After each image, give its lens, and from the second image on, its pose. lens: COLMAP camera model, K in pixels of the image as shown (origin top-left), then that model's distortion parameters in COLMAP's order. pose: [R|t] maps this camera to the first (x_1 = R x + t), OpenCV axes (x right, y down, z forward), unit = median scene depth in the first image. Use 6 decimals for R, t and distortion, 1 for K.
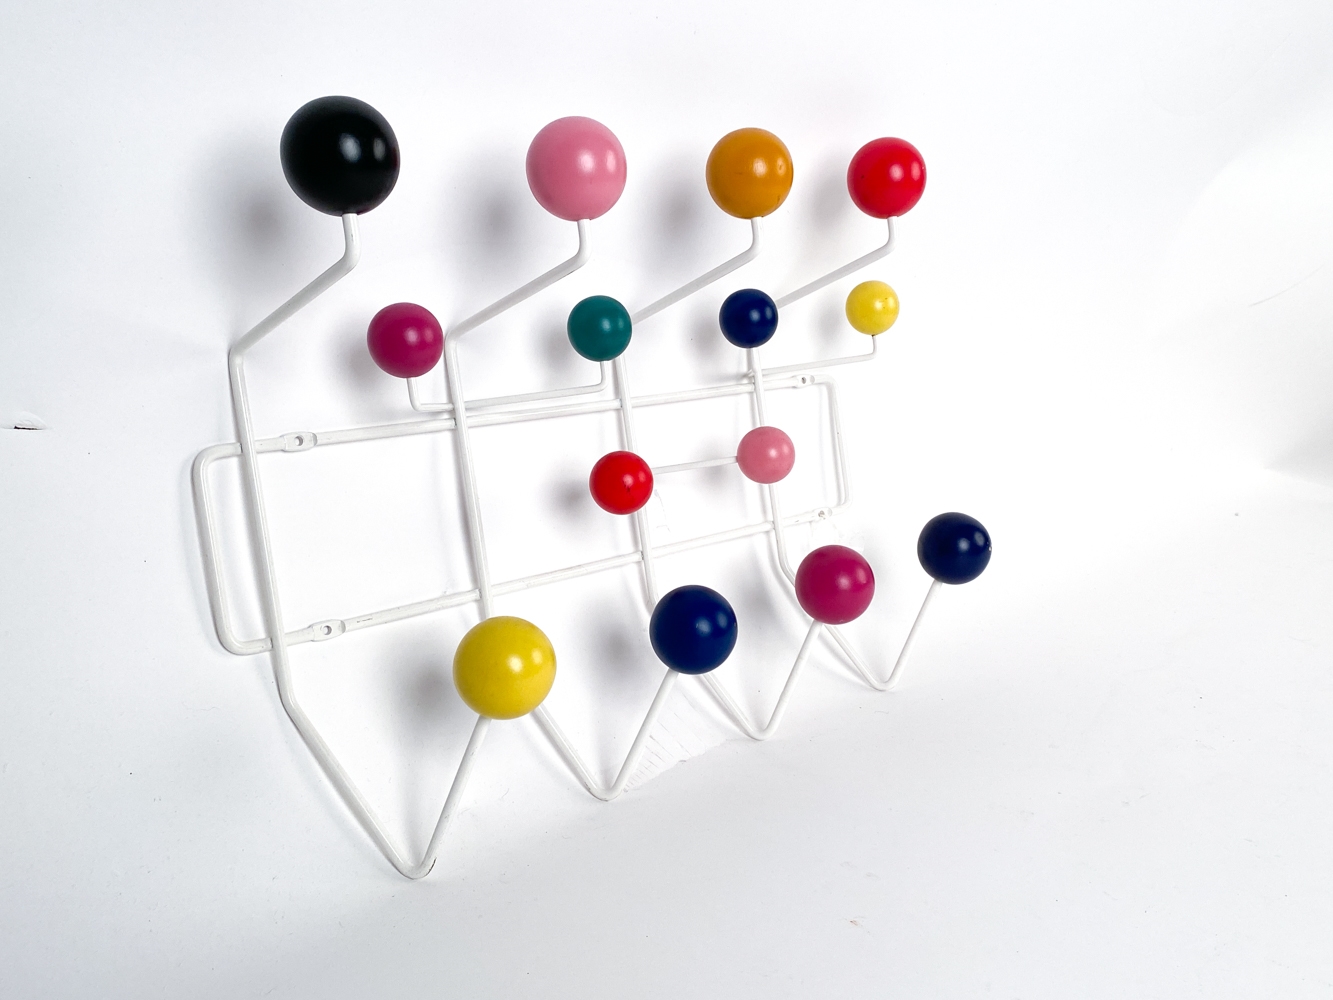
lens RADIAL K [[1218.4, 0, 667.4], [0, 1218.4, 374.6], [0, 0, 1]] dist [0.158967, -0.294904]
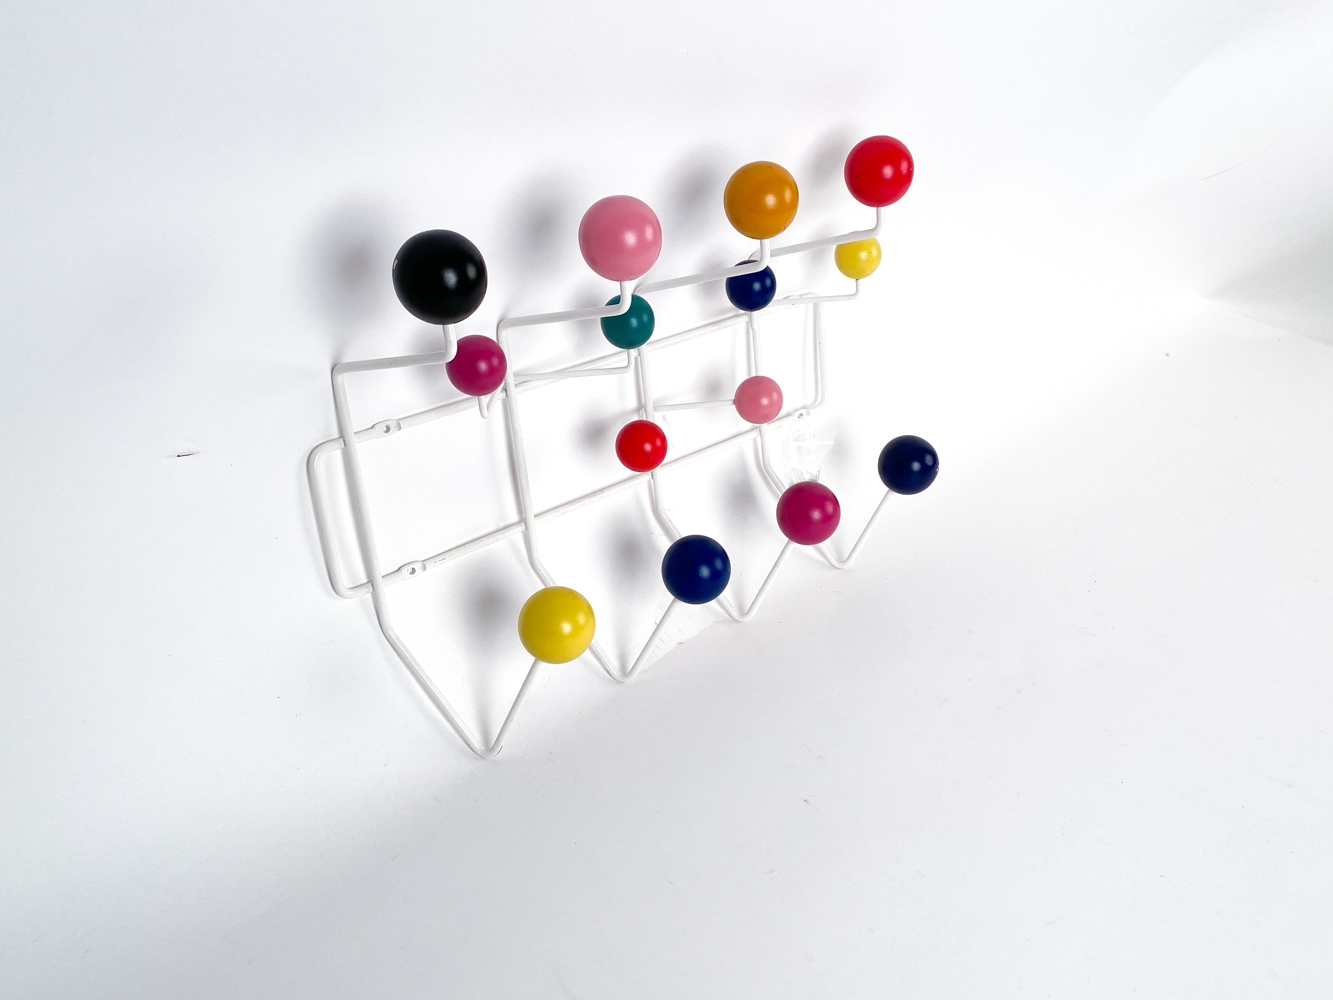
lens RADIAL K [[1218.4, 0, 667.4], [0, 1218.4, 374.6], [0, 0, 1]] dist [0.158967, -0.294904]
pose [[0.999004, 0.034452, 0.028354, -0.051442], [-0.040697, 0.964090, 0.262439, -0.318163], [-0.018294, -0.263332, 0.964532, -0.171528]]
